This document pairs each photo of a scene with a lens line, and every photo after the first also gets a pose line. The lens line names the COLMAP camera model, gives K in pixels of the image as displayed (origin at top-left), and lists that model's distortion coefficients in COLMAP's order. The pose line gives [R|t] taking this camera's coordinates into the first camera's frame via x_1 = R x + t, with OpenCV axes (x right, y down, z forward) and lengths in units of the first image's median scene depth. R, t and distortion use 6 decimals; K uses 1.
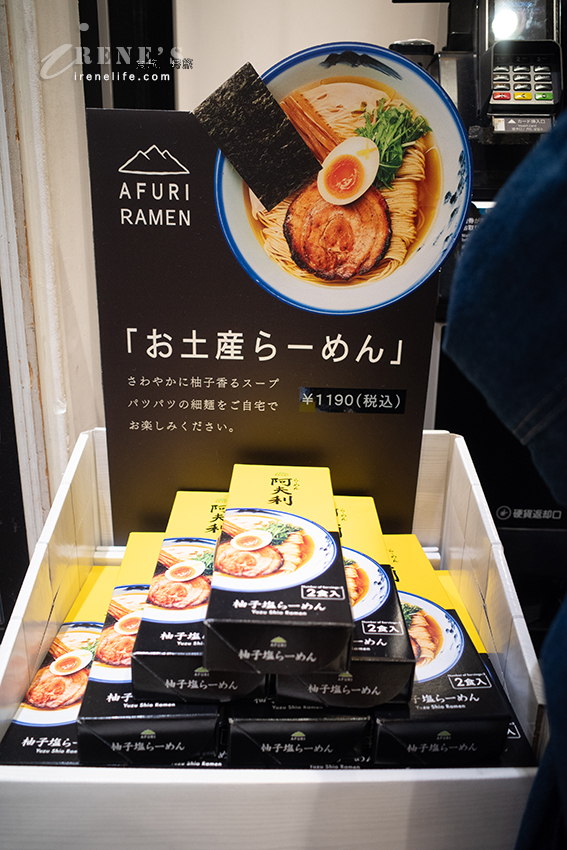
lens RADIAL K [[703.9, 0, 276.4], [0, 703.9, 417.1], [0, 0, 1]] dist [-0.050295, 0.066941]
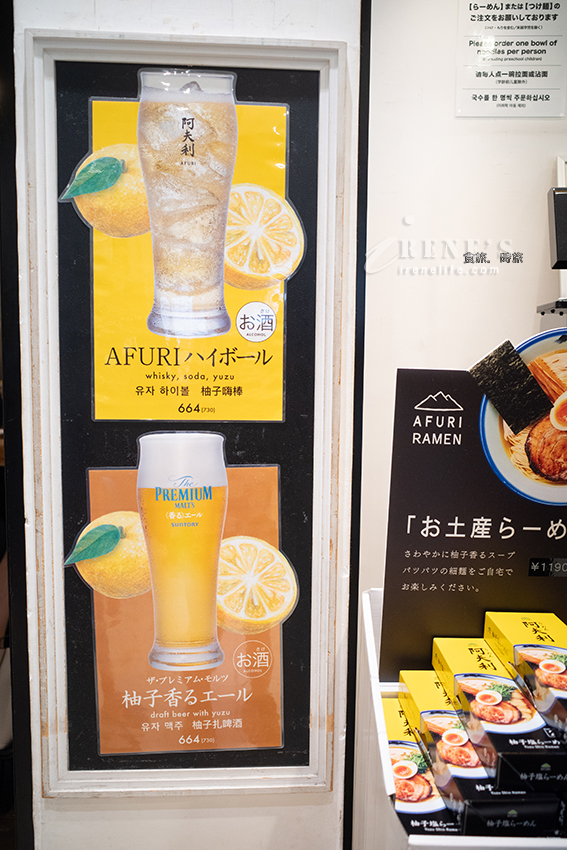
lens RADIAL K [[703.9, 0, 291.6], [0, 703.9, 426.1], [0, 0, 1]] dist [-0.050295, 0.066941]
pose [[0.999998, 0.001532, 0.001401, -0.457845], [-0.001248, 0.982908, -0.184091, -0.046569], [-0.001659, 0.184089, 0.982908, -0.396611]]
